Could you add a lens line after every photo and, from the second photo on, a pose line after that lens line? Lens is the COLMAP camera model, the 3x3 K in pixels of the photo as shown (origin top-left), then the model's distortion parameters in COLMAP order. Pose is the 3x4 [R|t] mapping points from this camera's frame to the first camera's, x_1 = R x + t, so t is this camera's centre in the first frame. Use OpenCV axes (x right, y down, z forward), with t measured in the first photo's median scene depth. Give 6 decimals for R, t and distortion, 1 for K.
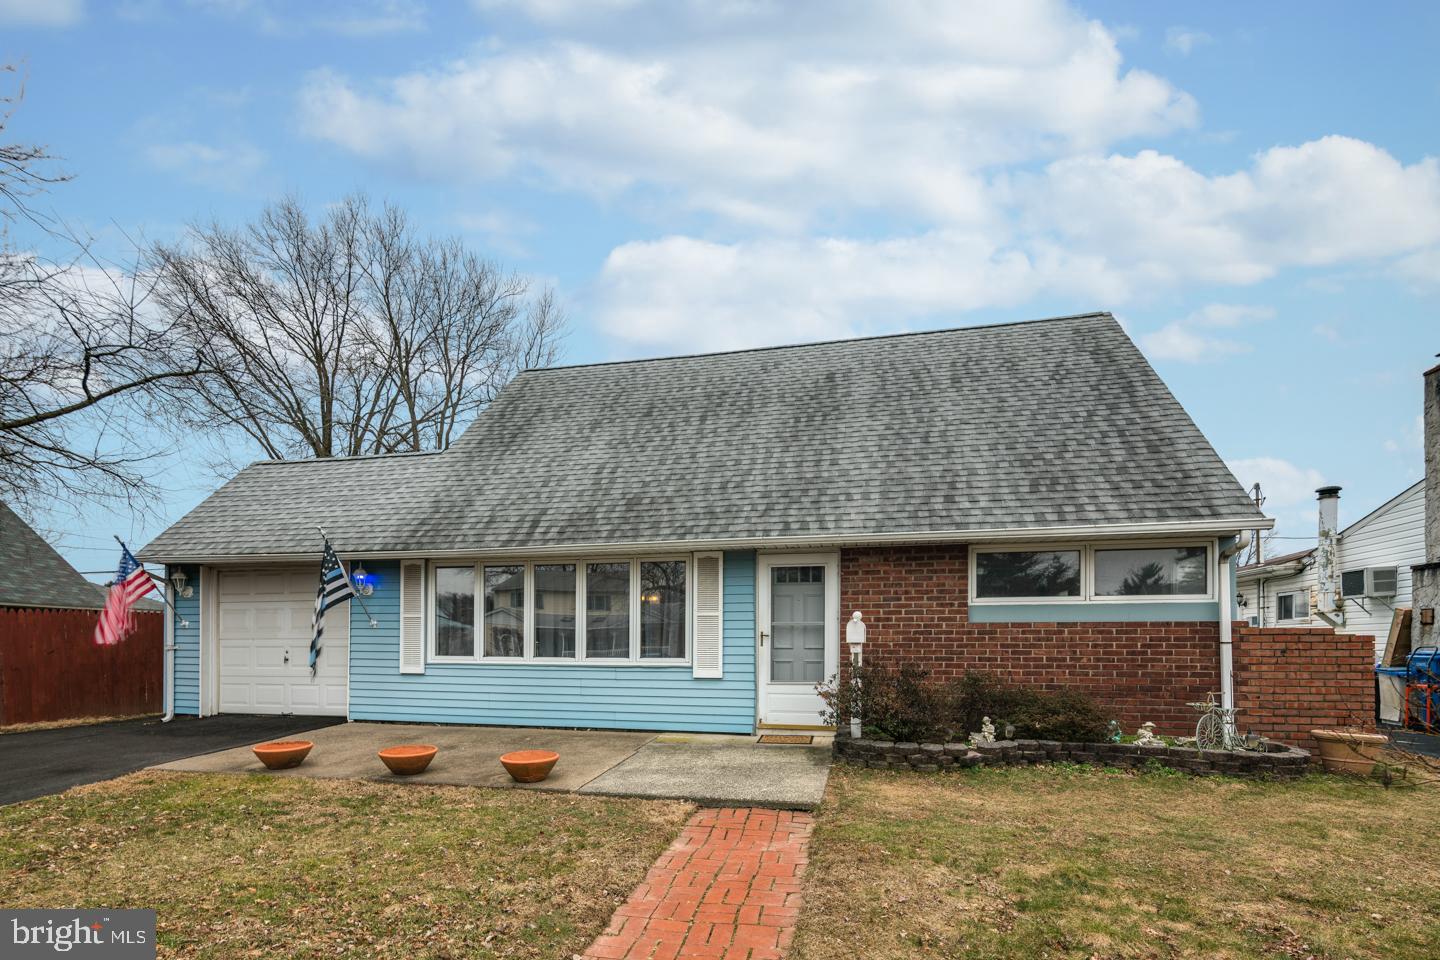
lens RADIAL K [[708.6, 0, 691.7], [0, 708.6, 503.4], [0, 0, 1]] dist [0.000814, -0.000713]
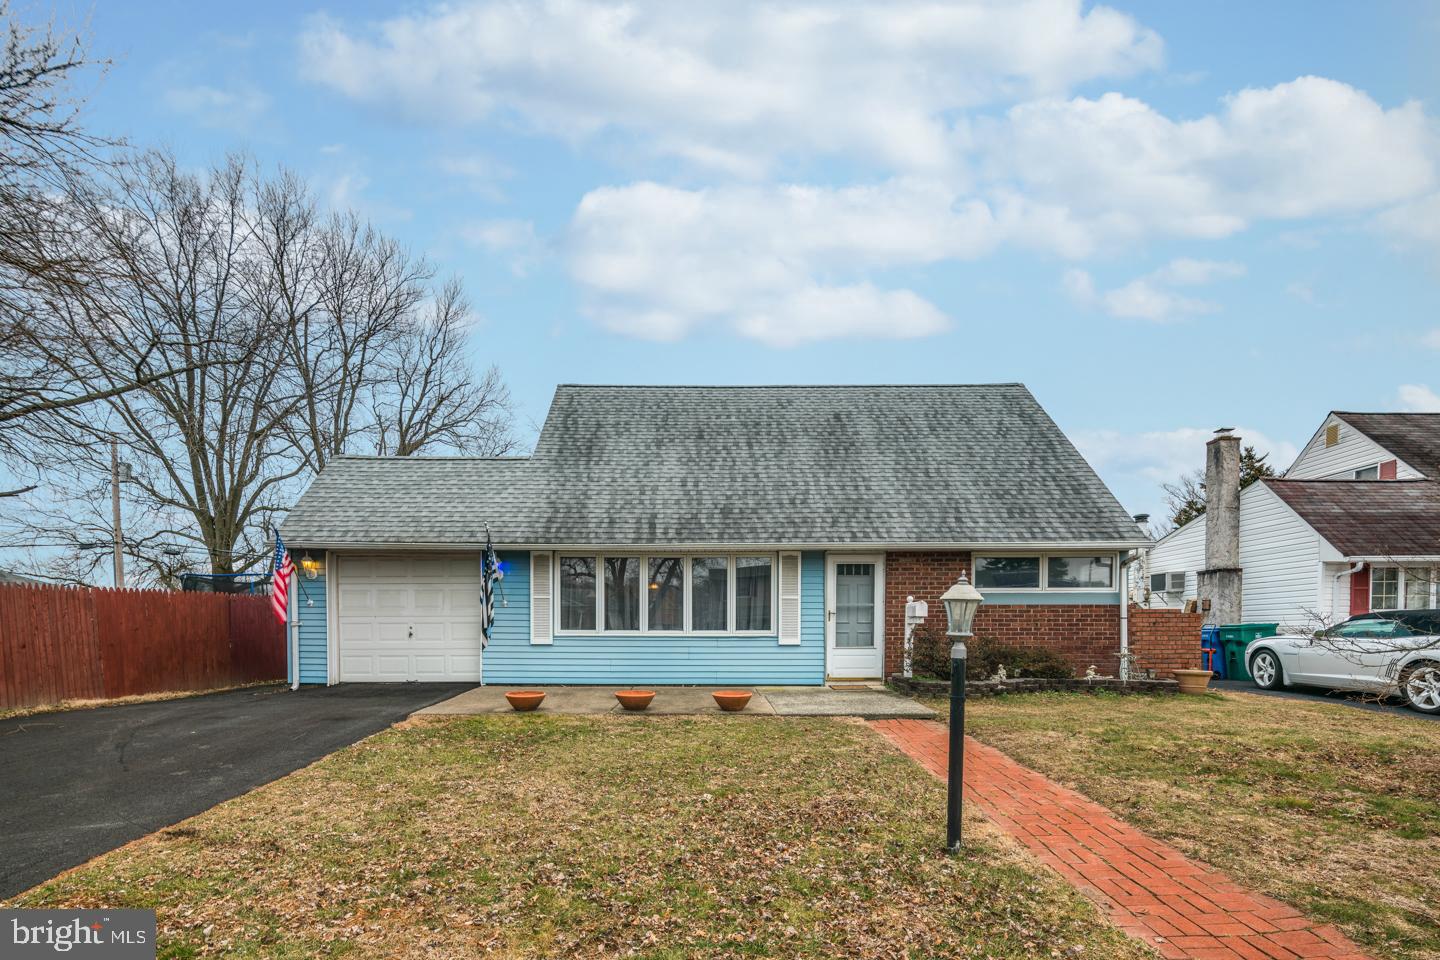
lens RADIAL K [[707.5, 0, 703.5], [0, 707.5, 486.7], [0, 0, 1]] dist [-0.000490, 0.000100]
pose [[0.971078, 0.047104, 0.234071, -0.468291], [-0.044375, 0.998872, -0.016918, -0.025194], [-0.234604, 0.006042, 0.972072, -0.277631]]
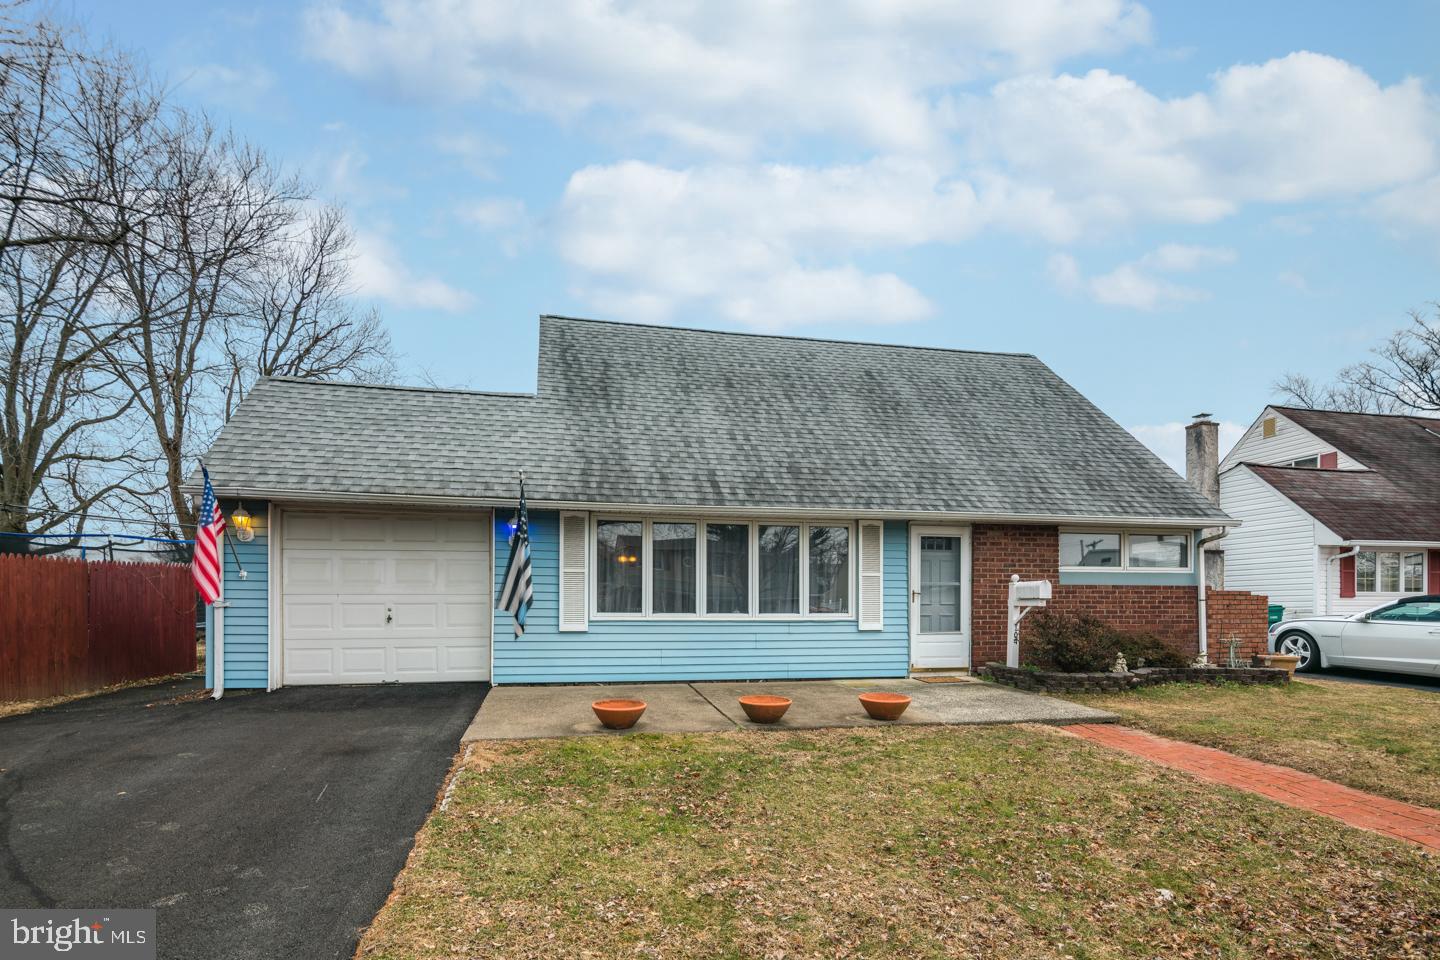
lens RADIAL K [[703.4, 0, 710.2], [0, 703.4, 463.3], [0, 0, 1]] dist [0.000342, -0.000894]
pose [[0.900526, 0.087163, 0.425976, -0.721349], [-0.083165, 0.996142, -0.028017, 0.030518], [-0.426774, -0.010196, 0.904301, 0.083242]]
